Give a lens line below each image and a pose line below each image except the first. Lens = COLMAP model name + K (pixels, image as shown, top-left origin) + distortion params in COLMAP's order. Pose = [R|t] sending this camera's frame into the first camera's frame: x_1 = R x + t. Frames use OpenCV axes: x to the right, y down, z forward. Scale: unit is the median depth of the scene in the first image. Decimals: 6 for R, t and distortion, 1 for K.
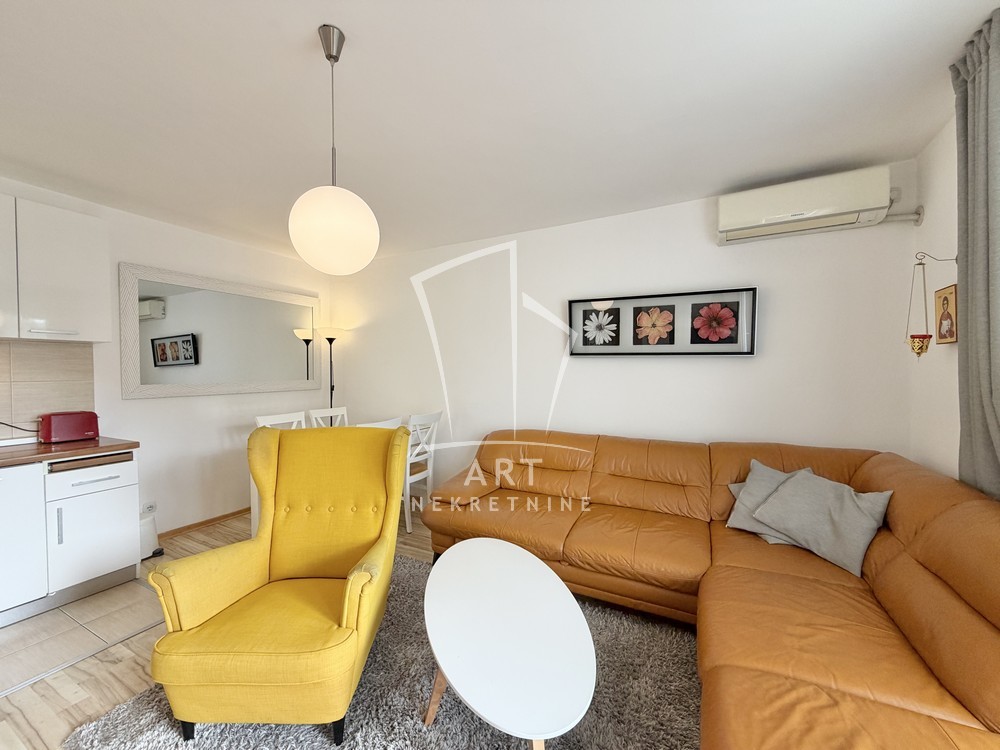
lens RADIAL K [[398.9, 0, 498.2], [0, 398.9, 373.7], [0, 0, 1]] dist [-0.001164, 0.001165]
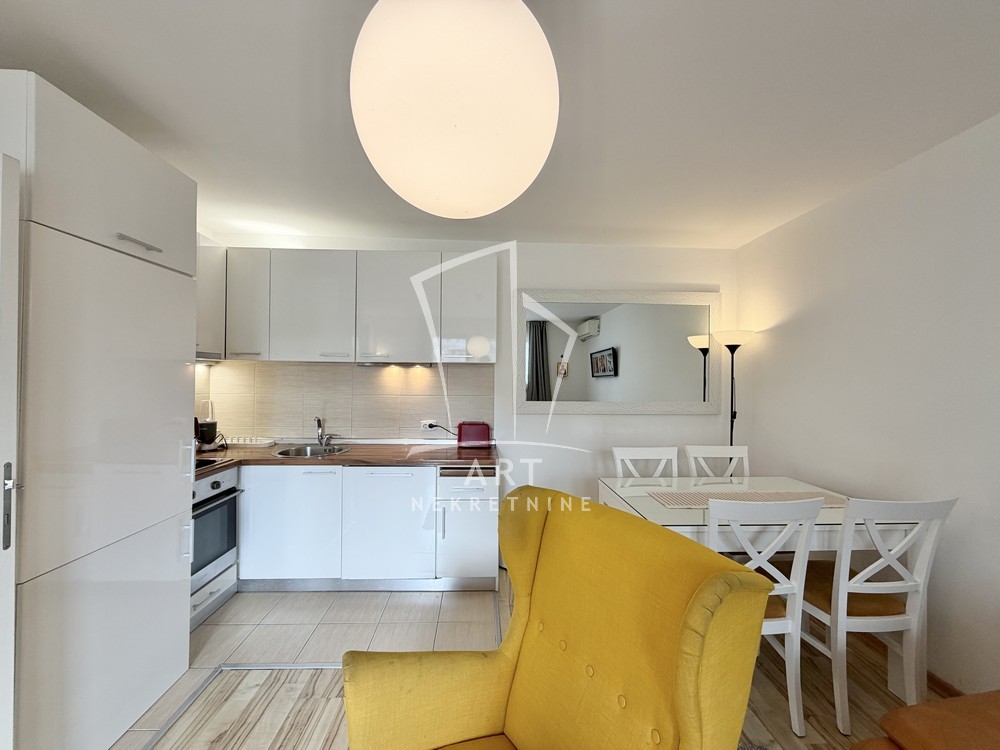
lens RADIAL K [[398.9, 0, 494.4], [0, 398.9, 374.5], [0, 0, 1]] dist [-0.001164, 0.001165]
pose [[0.490110, 0.007161, -0.871631, -0.005545], [-0.017992, 0.999836, -0.001903, -0.028600], [0.871475, 0.016615, 0.490158, 0.291688]]
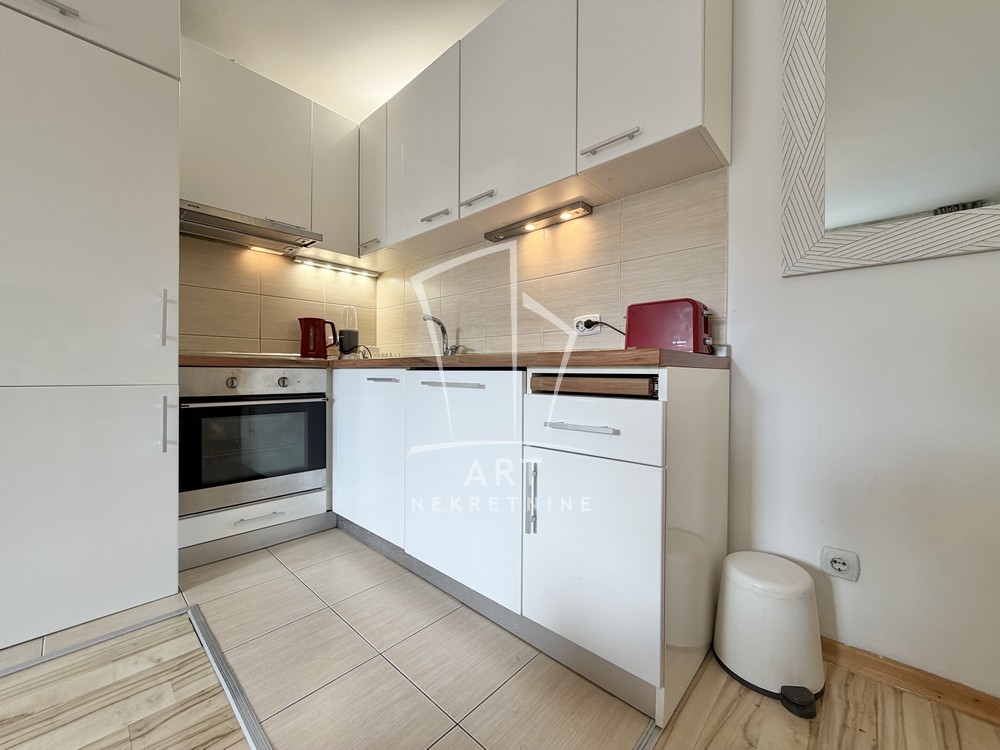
lens RADIAL K [[398.9, 0, 496.4], [0, 398.9, 375.2], [0, 0, 1]] dist [-0.001164, 0.001165]
pose [[-0.269845, 0.019147, -0.962713, -0.315480], [-0.007249, 0.999734, 0.021915, 0.113496], [0.962877, 0.012892, -0.269634, 0.579272]]
